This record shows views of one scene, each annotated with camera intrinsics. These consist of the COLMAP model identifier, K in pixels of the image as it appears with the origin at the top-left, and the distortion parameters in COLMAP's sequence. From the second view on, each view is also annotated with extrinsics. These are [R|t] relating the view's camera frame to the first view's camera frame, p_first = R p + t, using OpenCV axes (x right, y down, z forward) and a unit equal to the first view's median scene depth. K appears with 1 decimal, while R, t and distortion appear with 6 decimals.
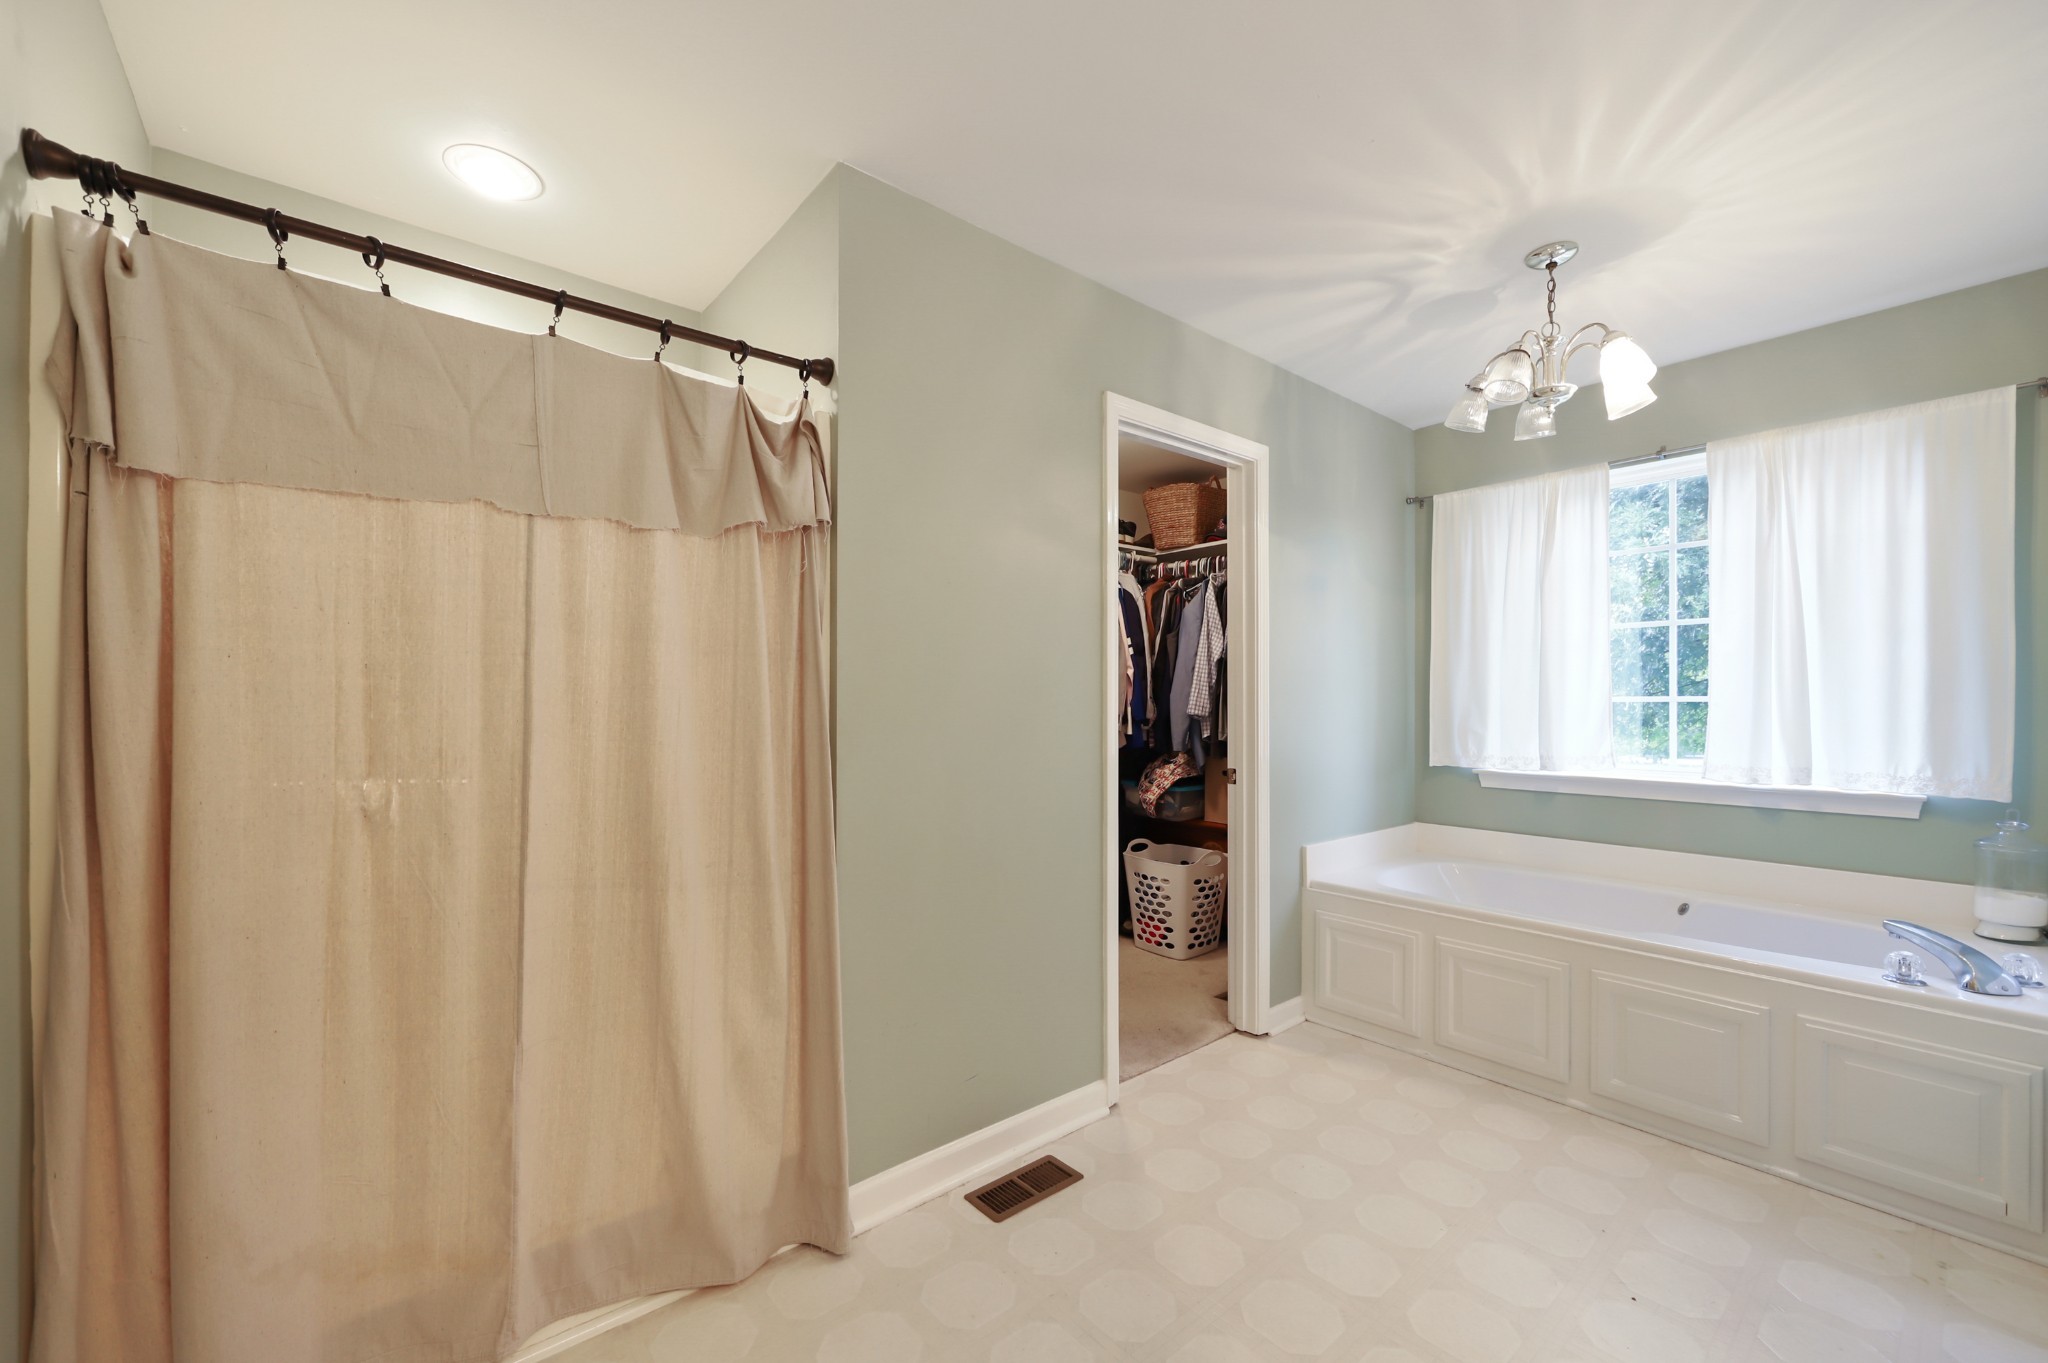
lens RADIAL K [[806.0, 0, 1028.4], [0, 806.0, 696.6], [0, 0, 1]] dist [-0.001418, -0.000154]
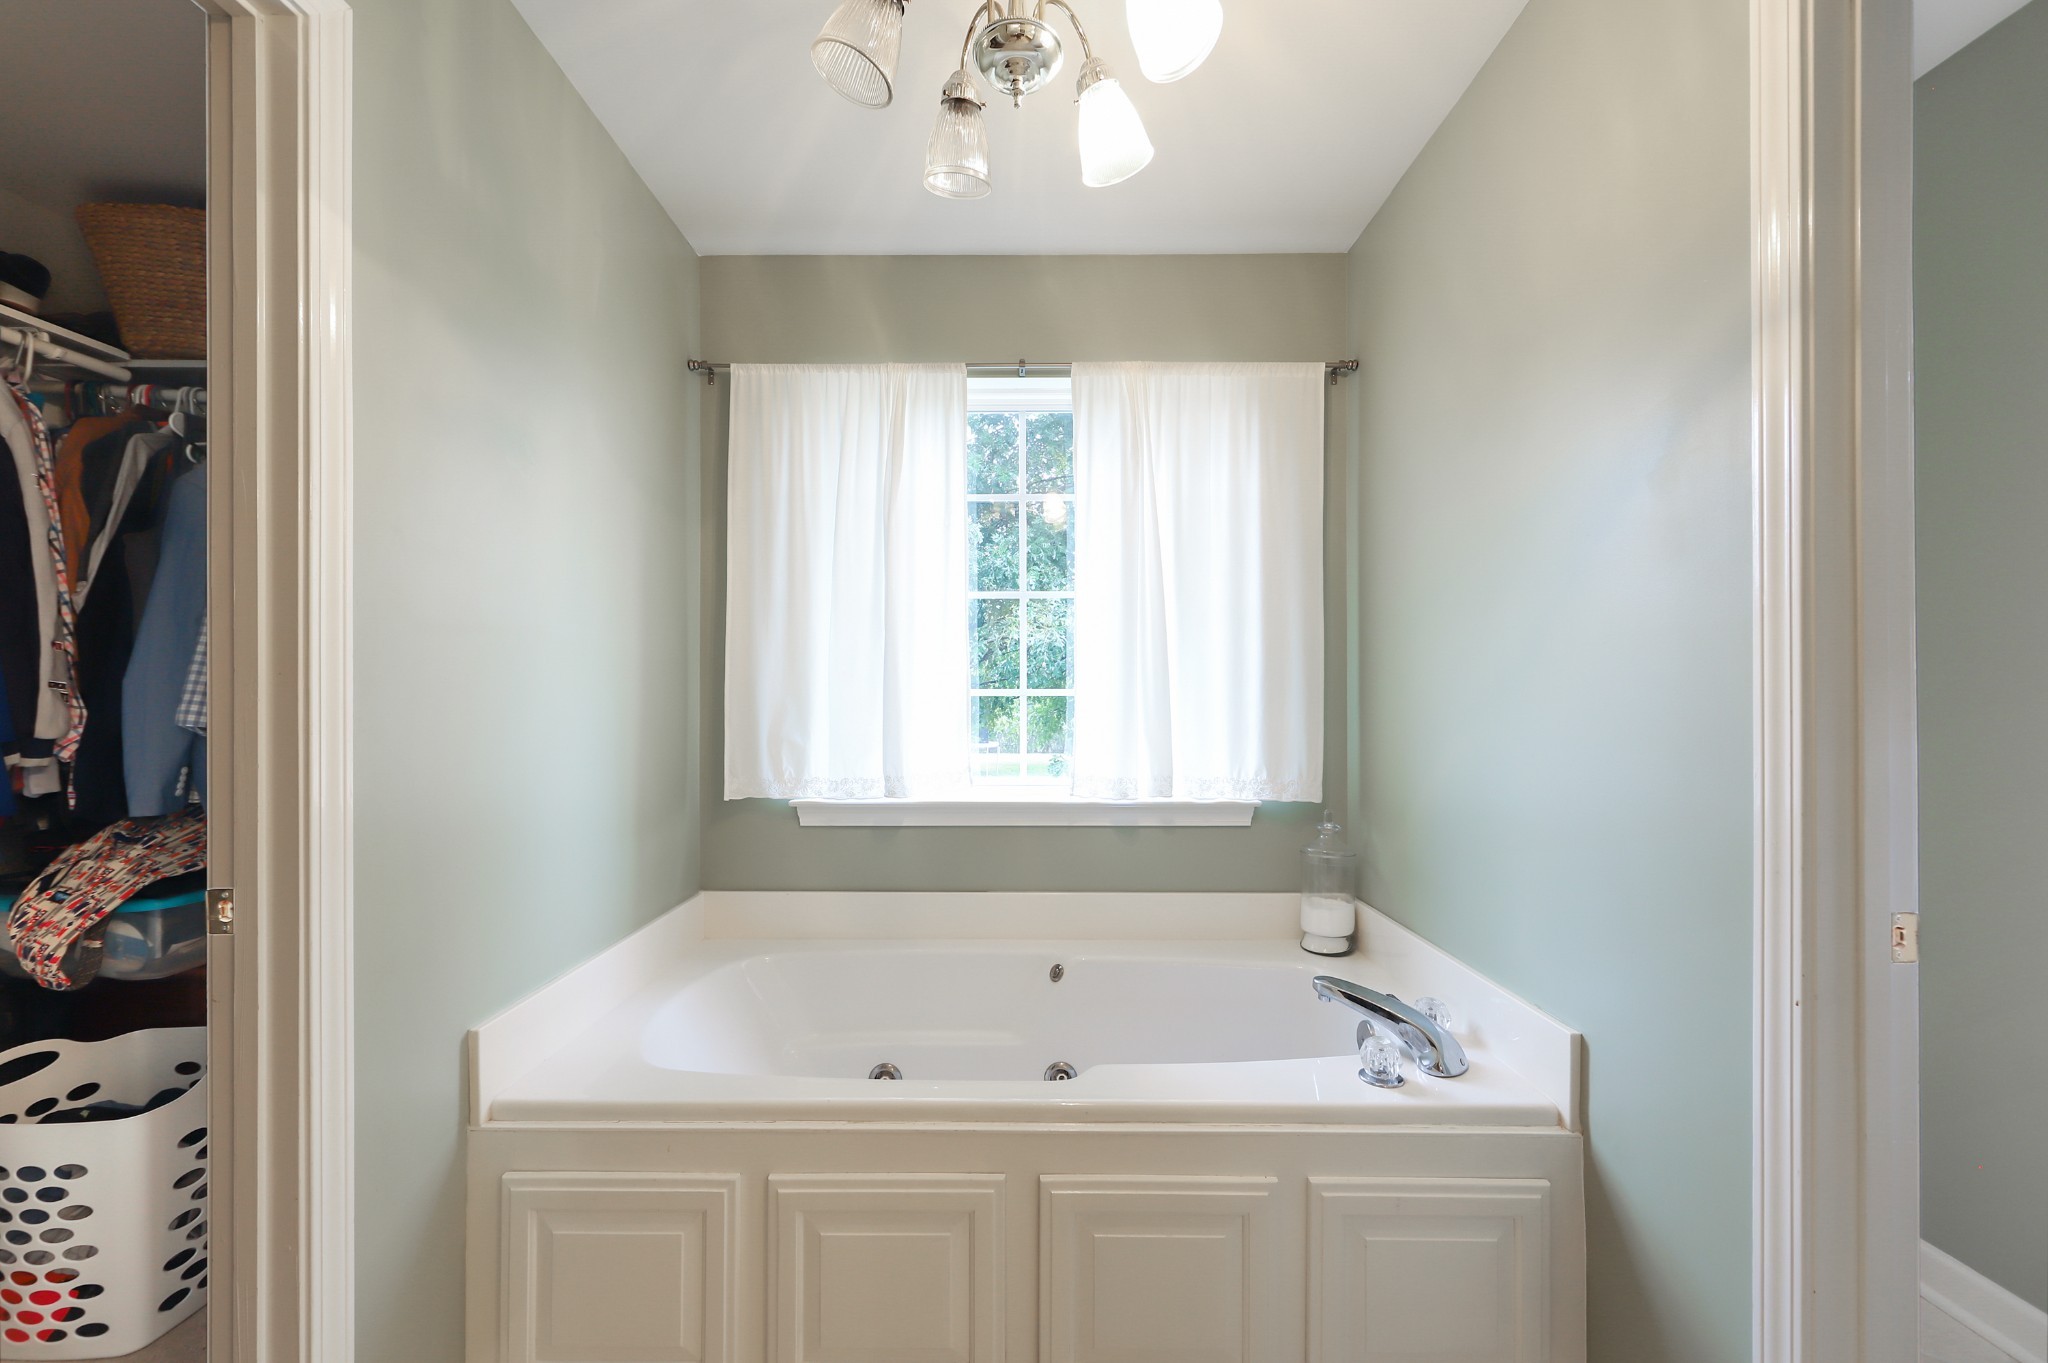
lens RADIAL K [[806.0, 0, 1028.4], [0, 806.0, 696.6], [0, 0, 1]] dist [-0.001418, -0.000154]
pose [[0.641952, -0.002815, 0.766740, 0.193925], [-0.005959, 0.999945, 0.008661, -0.000045], [-0.766722, -0.010129, 0.641899, 0.473625]]
